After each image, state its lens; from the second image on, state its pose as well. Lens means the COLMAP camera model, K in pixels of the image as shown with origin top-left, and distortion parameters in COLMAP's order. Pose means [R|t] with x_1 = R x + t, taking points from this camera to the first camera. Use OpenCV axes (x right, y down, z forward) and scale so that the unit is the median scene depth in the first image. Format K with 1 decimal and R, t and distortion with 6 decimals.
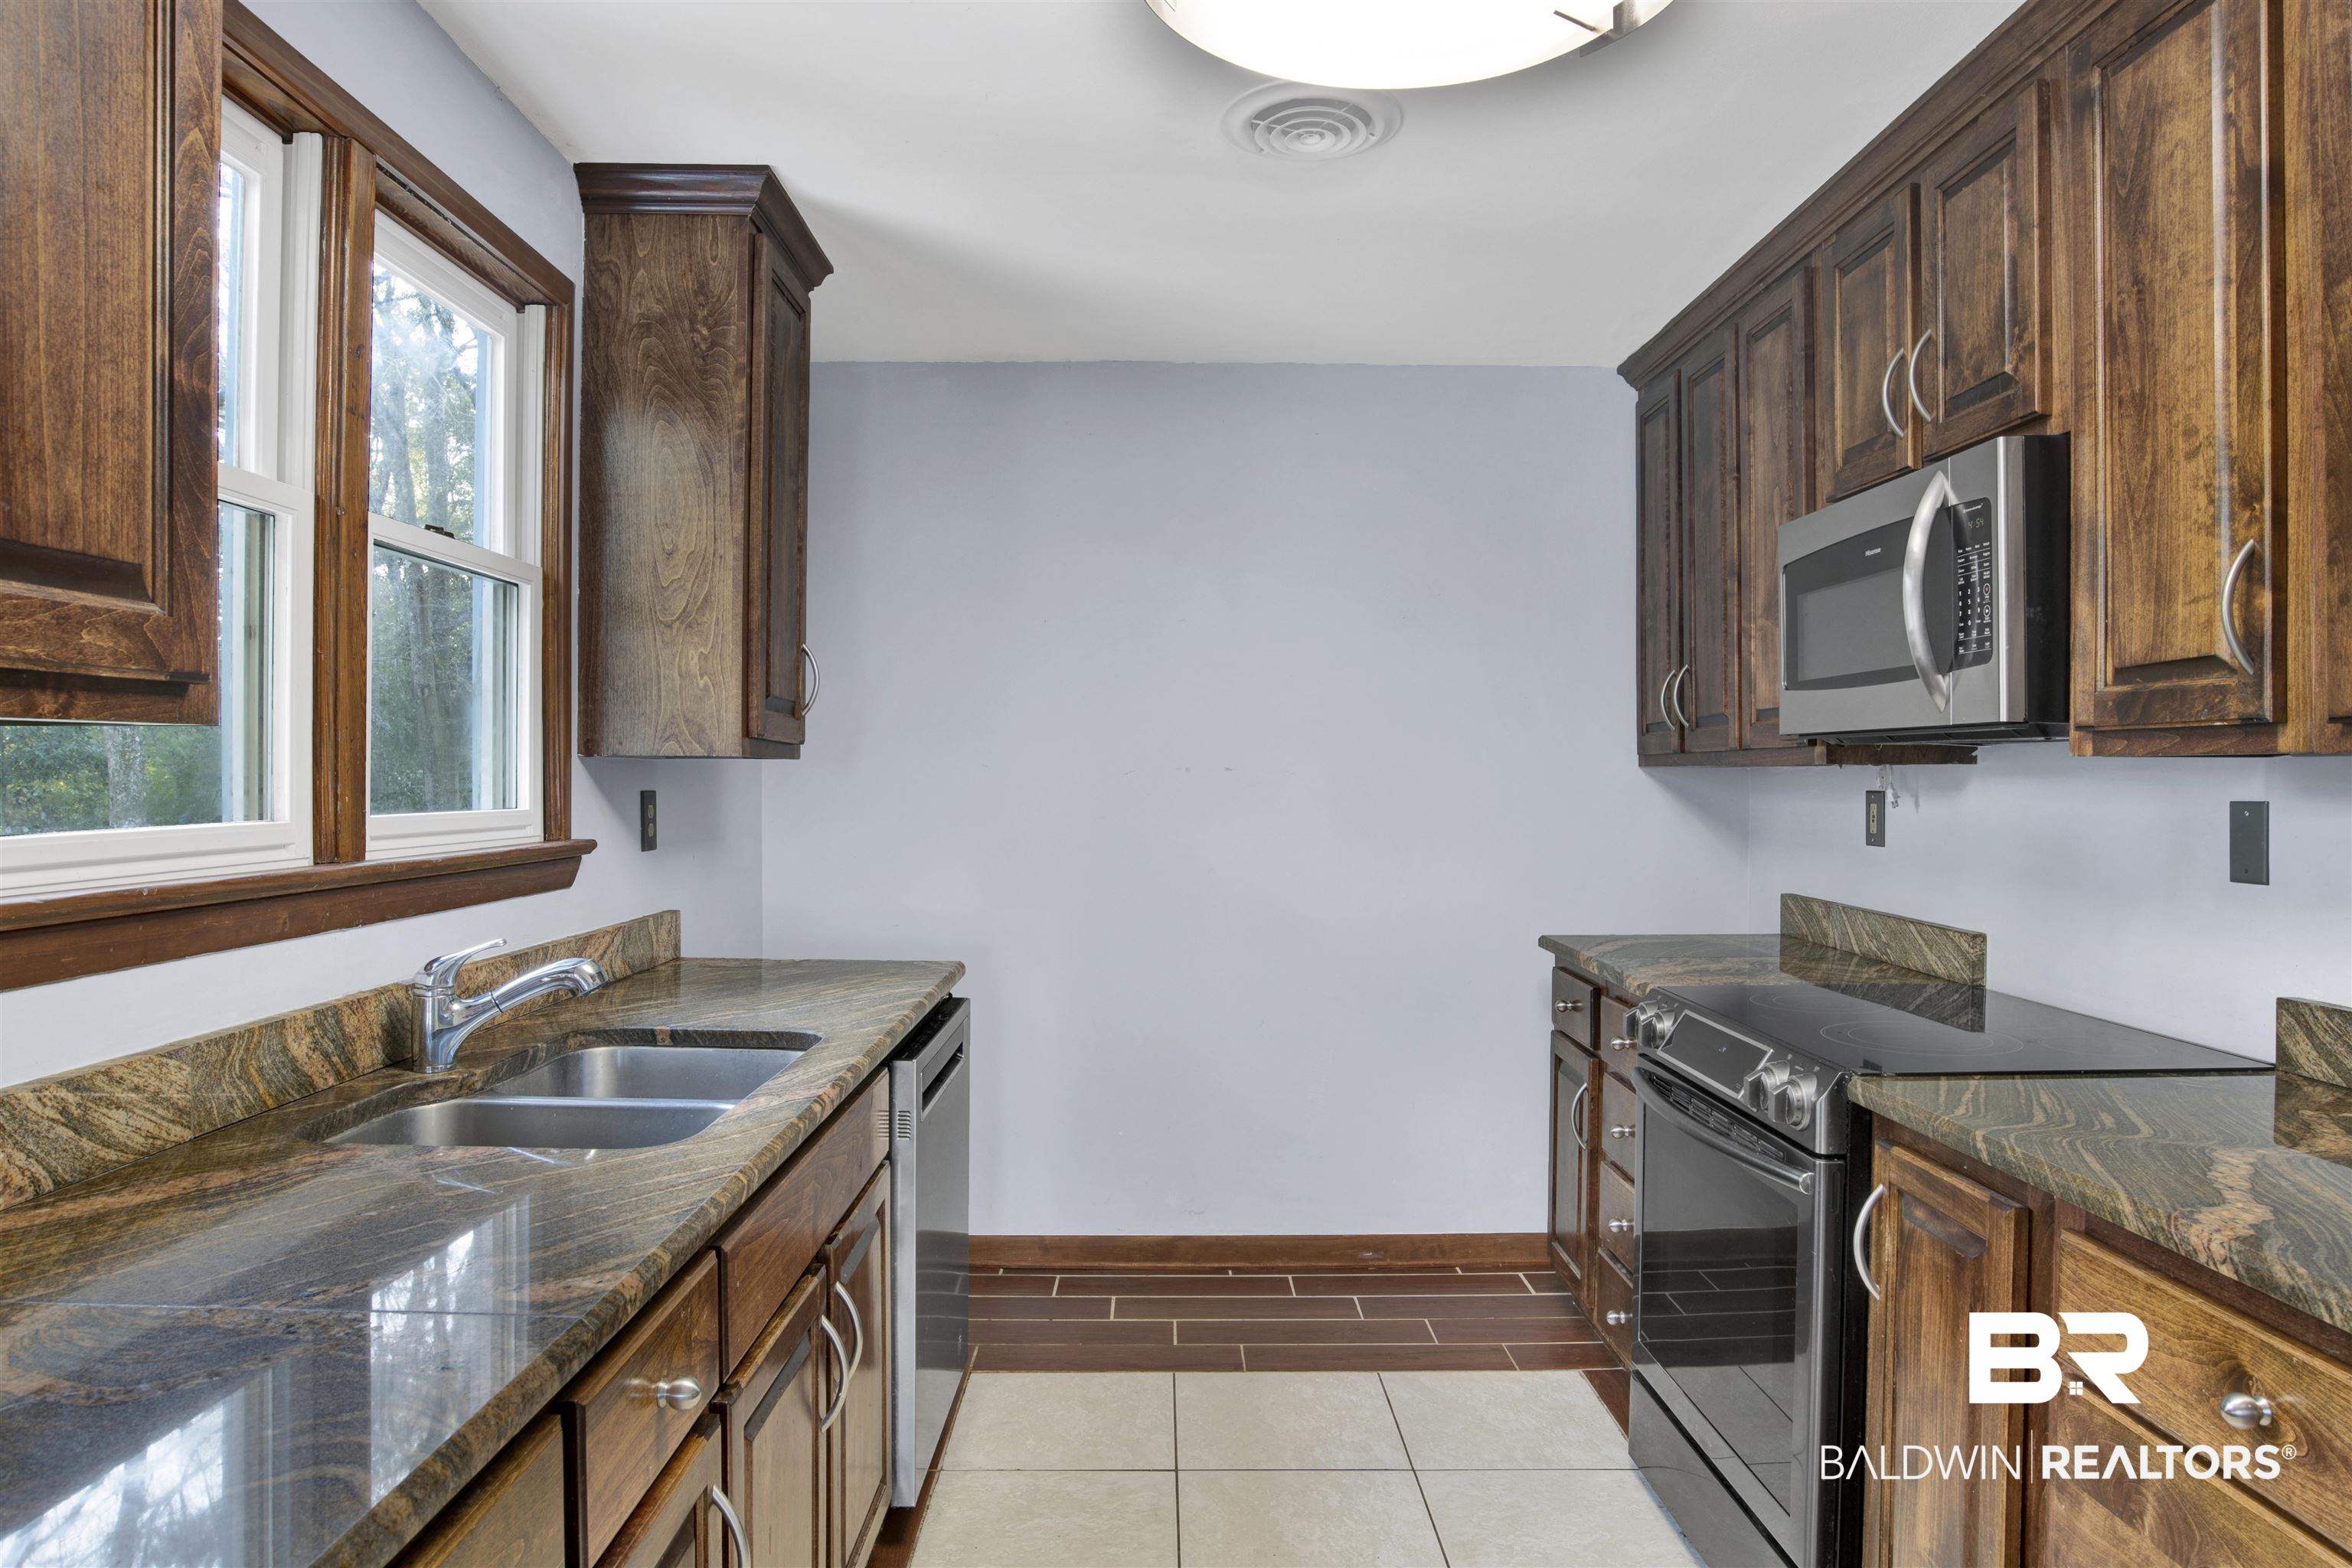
lens RADIAL K [[1453.8, 0, 1163.9], [0, 1453.8, 768.3], [0, 0, 1]] dist [-0.059313, 0.025646]
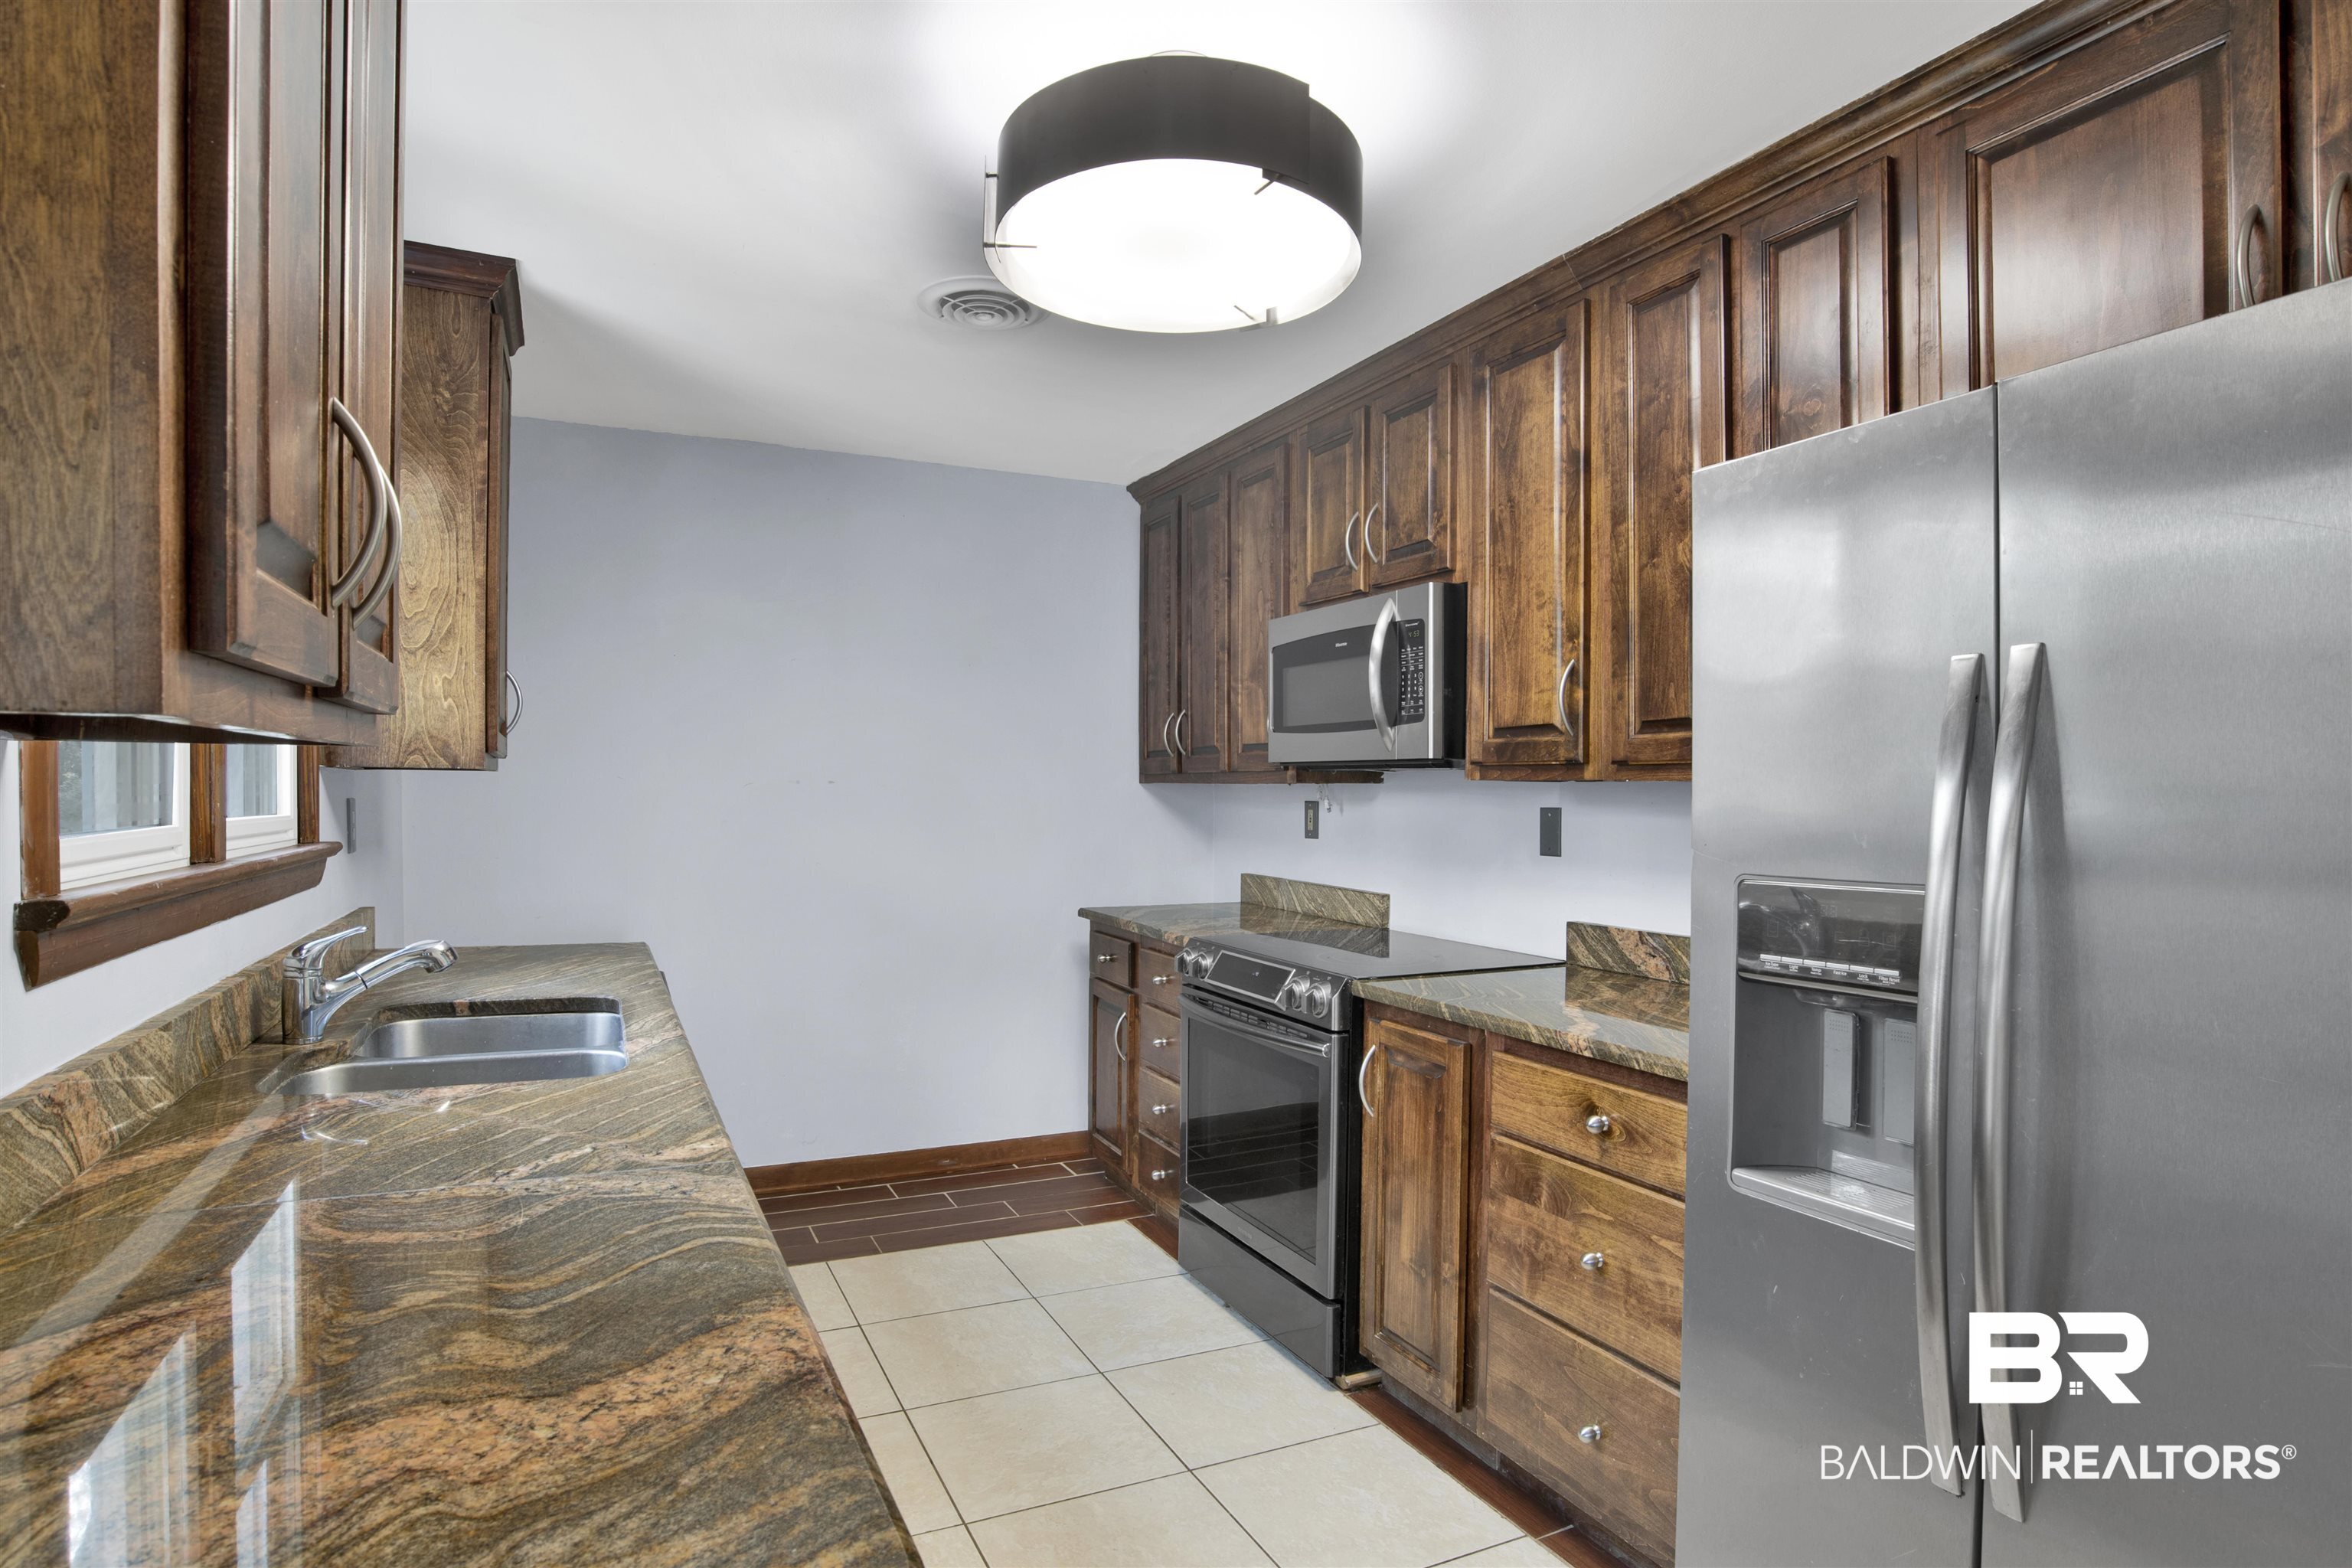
lens RADIAL K [[1260.7, 0, 1174.4], [0, 1260.7, 790.9], [0, 0, 1]] dist [-0.057390, 0.006404]
pose [[0.906622, 0.005302, 0.421910, -0.225002], [-0.008715, 0.999943, 0.006160, -0.001633], [-0.421853, -0.009262, 0.906617, -0.139486]]
